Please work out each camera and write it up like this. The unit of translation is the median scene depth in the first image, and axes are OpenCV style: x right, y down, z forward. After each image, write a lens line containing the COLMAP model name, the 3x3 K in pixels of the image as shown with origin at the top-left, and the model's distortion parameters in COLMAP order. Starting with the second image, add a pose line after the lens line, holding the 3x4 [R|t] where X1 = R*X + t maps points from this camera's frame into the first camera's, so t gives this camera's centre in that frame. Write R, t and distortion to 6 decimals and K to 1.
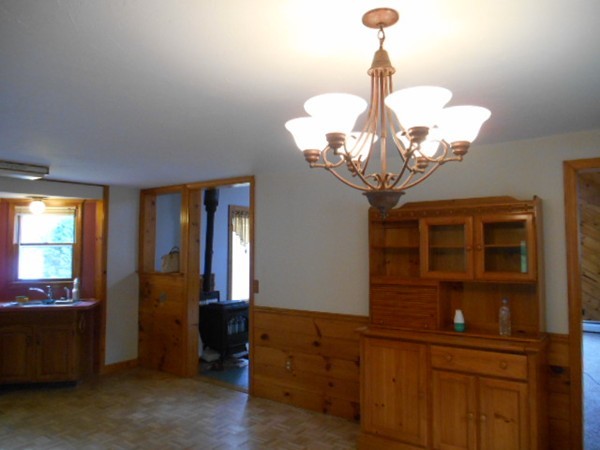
lens RADIAL K [[453.4, 0, 300.0], [0, 453.4, 225.0], [0, 0, 1]] dist [-0.032180, 0.003627]
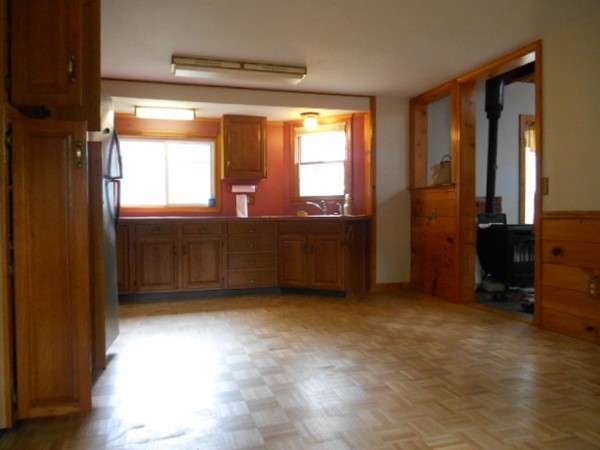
lens RADIAL K [[453.4, 0, 300.0], [0, 453.4, 225.0], [0, 0, 1]] dist [-0.032180, 0.003627]
pose [[0.794891, 0.007101, -0.606711, 0.028155], [0.037987, 0.997387, 0.061443, 0.119487], [0.605562, -0.071888, 0.792545, 0.132737]]
